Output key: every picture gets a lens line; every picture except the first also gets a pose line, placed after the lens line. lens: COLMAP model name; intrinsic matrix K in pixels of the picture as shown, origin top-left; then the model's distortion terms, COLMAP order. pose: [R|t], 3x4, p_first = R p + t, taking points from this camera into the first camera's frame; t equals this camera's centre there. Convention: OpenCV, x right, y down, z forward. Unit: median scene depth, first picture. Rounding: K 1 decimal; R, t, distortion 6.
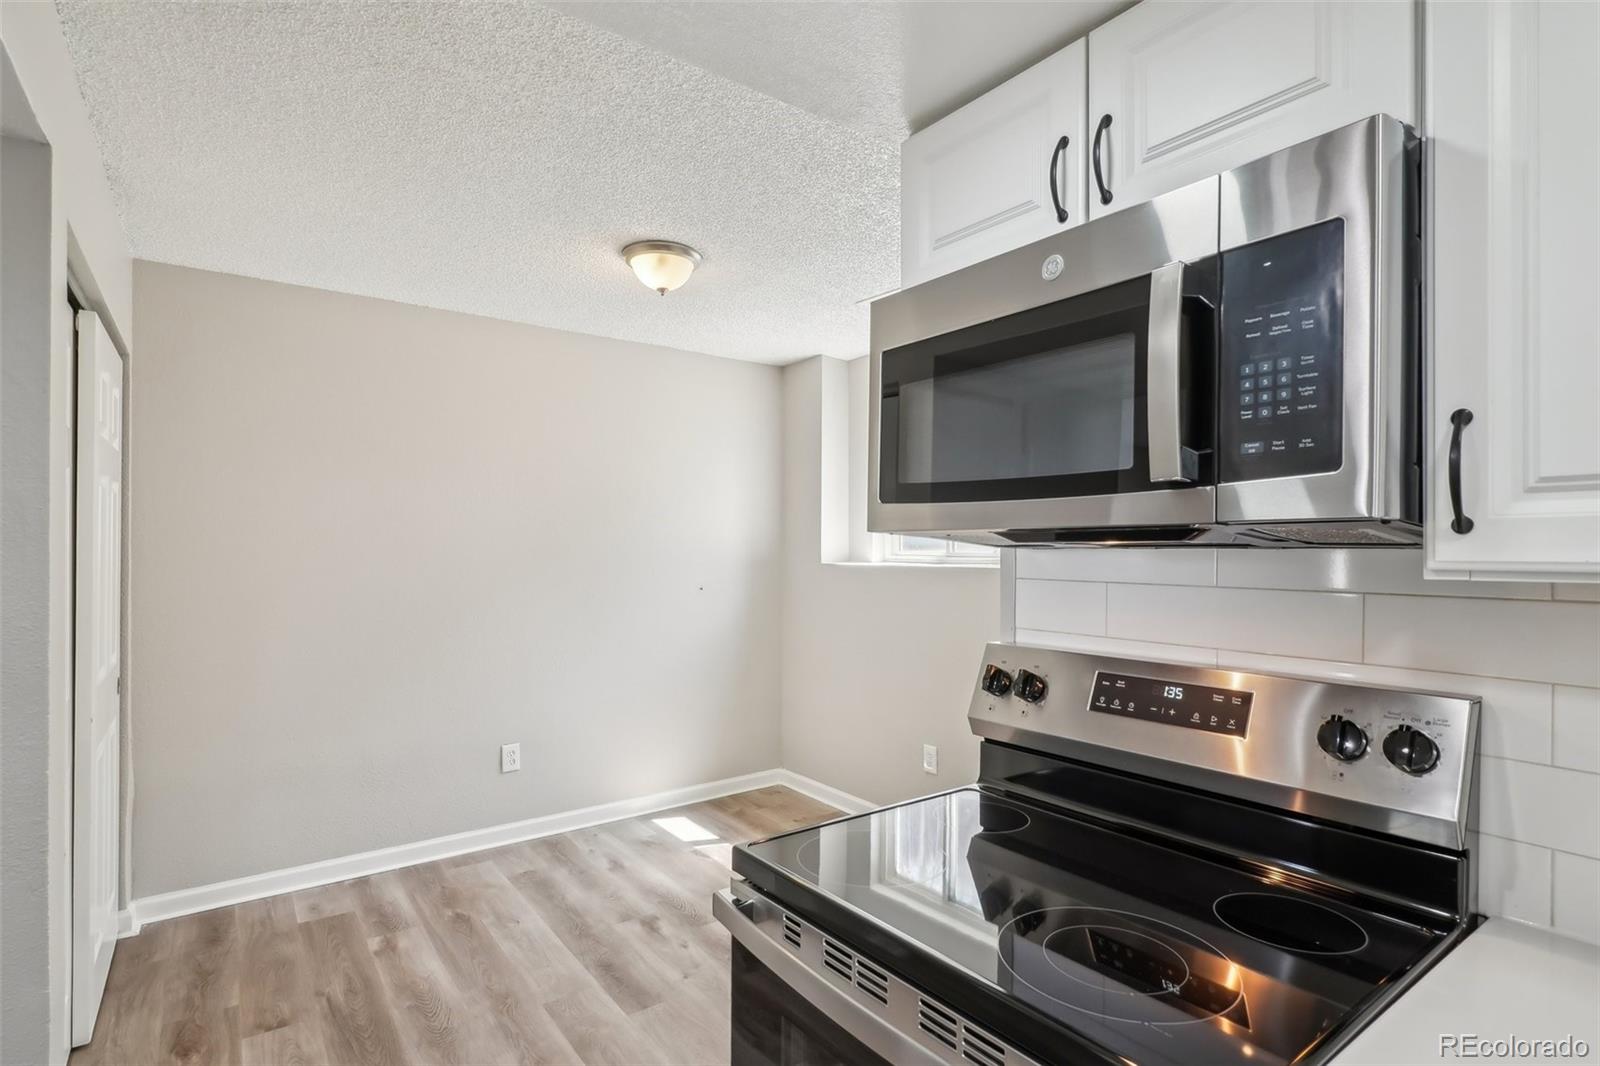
lens RADIAL K [[790.8, 0, 816.0], [0, 790.8, 550.4], [0, 0, 1]] dist [-0.002184, 0.000577]
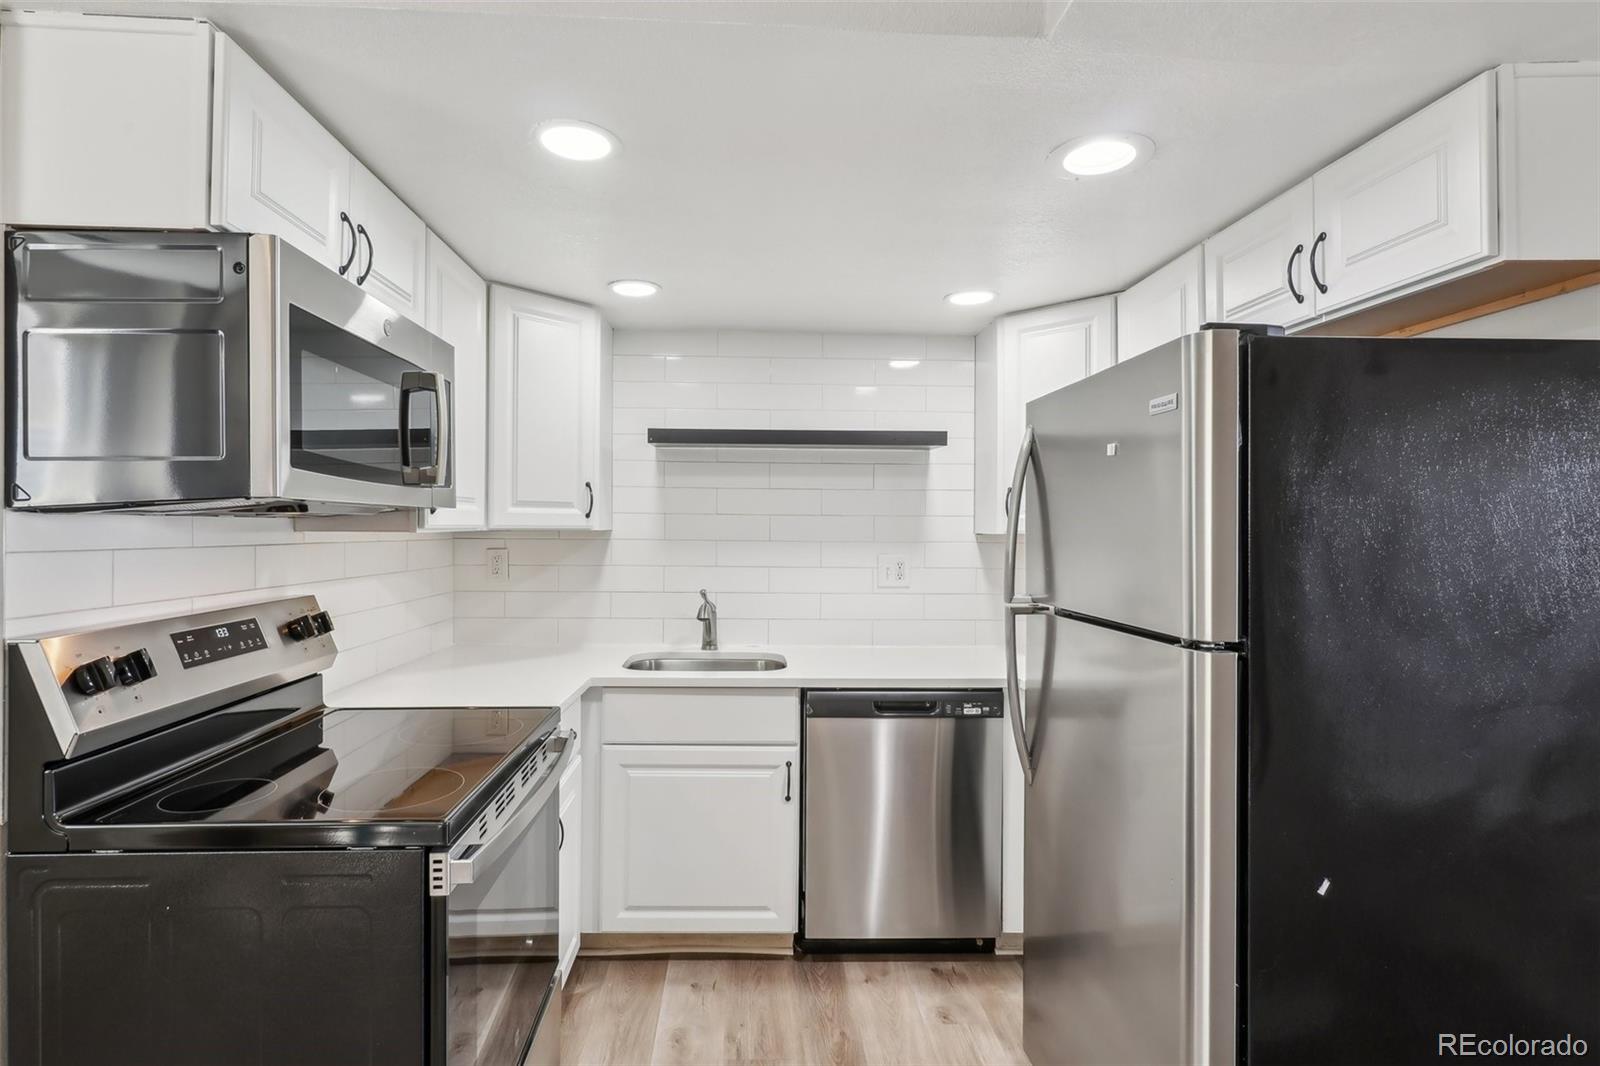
lens RADIAL K [[789.5, 0, 768.6], [0, 789.5, 531.0], [0, 0, 1]] dist [-0.000465, 0.000407]
pose [[-0.813559, -0.012149, 0.581355, -0.887364], [-0.010492, 0.999926, 0.006213, 0.003601], [-0.581387, -0.001045, -0.813626, 1.391959]]
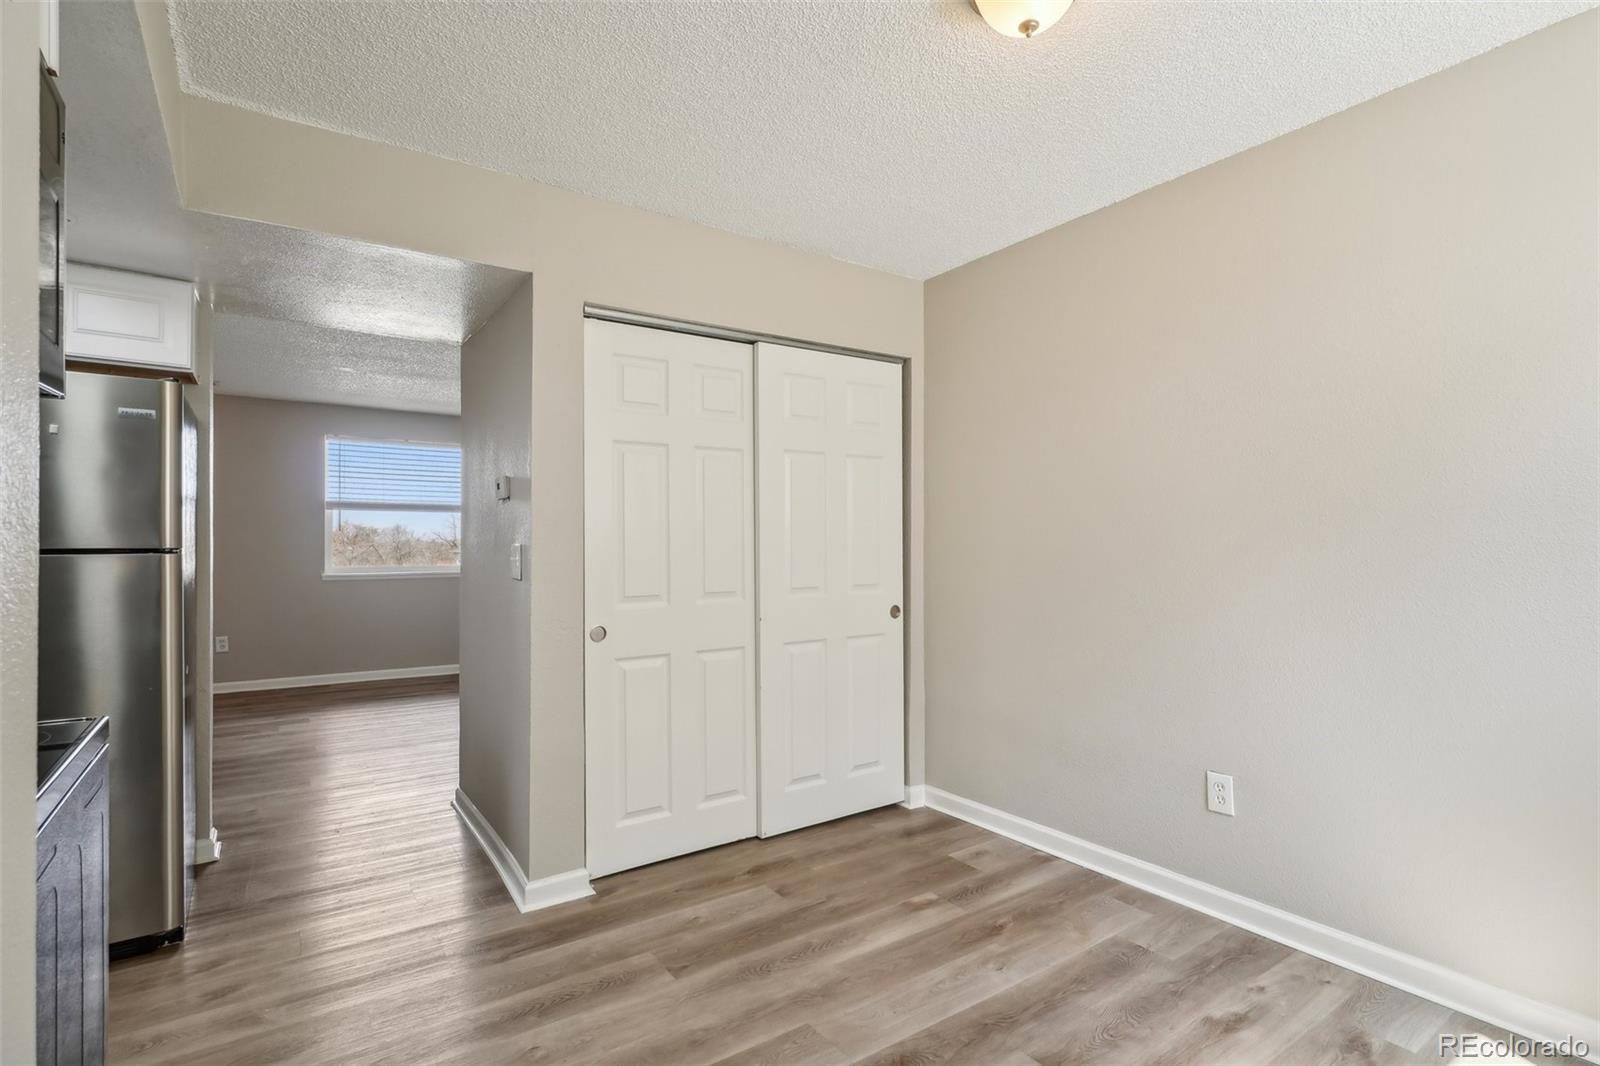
lens RADIAL K [[776.7, 0, 798.0], [0, 776.7, 541.1], [0, 0, 1]] dist [0.000711, 0.000489]
pose [[-0.046591, -0.007175, -0.998888, 0.817487], [0.001730, 0.999972, -0.007263, 0.129096], [0.998913, -0.002067, -0.046577, 1.781655]]
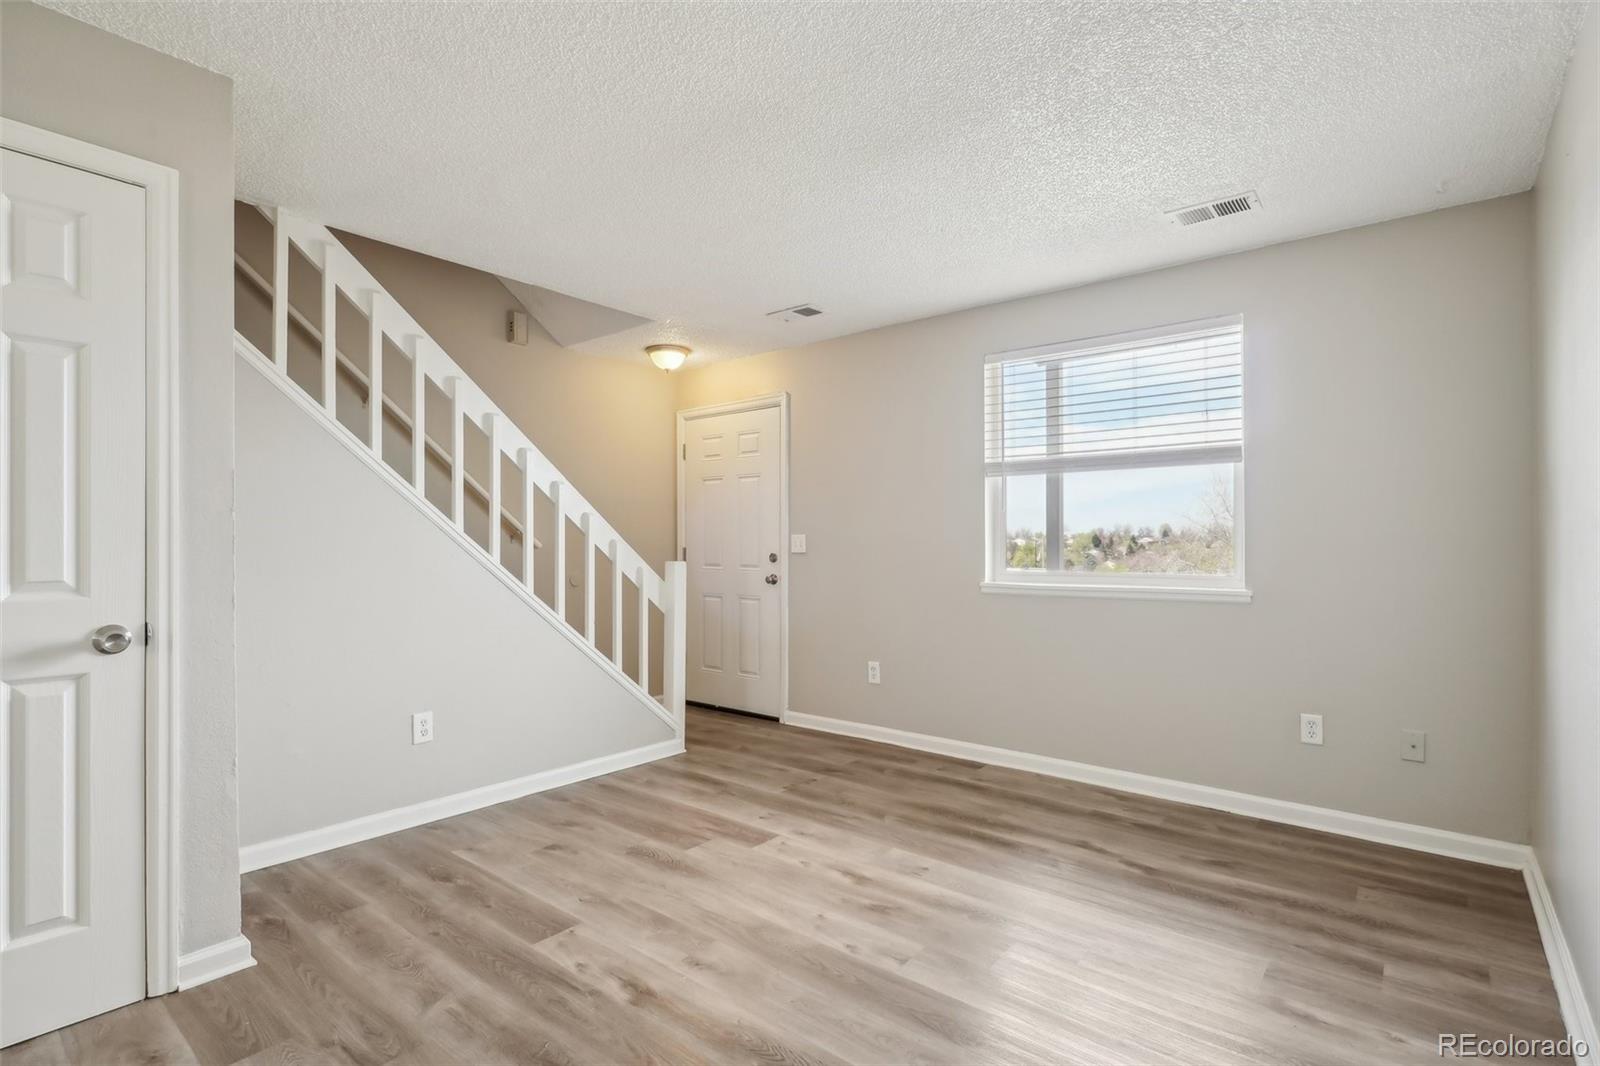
lens RADIAL K [[771.7, 0, 799.8], [0, 771.7, 538.0], [0, 0, 1]] dist [-0.001050, -0.000239]
pose [[-0.972971, -0.004923, -0.230875, -2.354945], [-0.002729, 0.999948, -0.009818, 0.148385], [0.230912, -0.008923, -0.972934, 1.302818]]
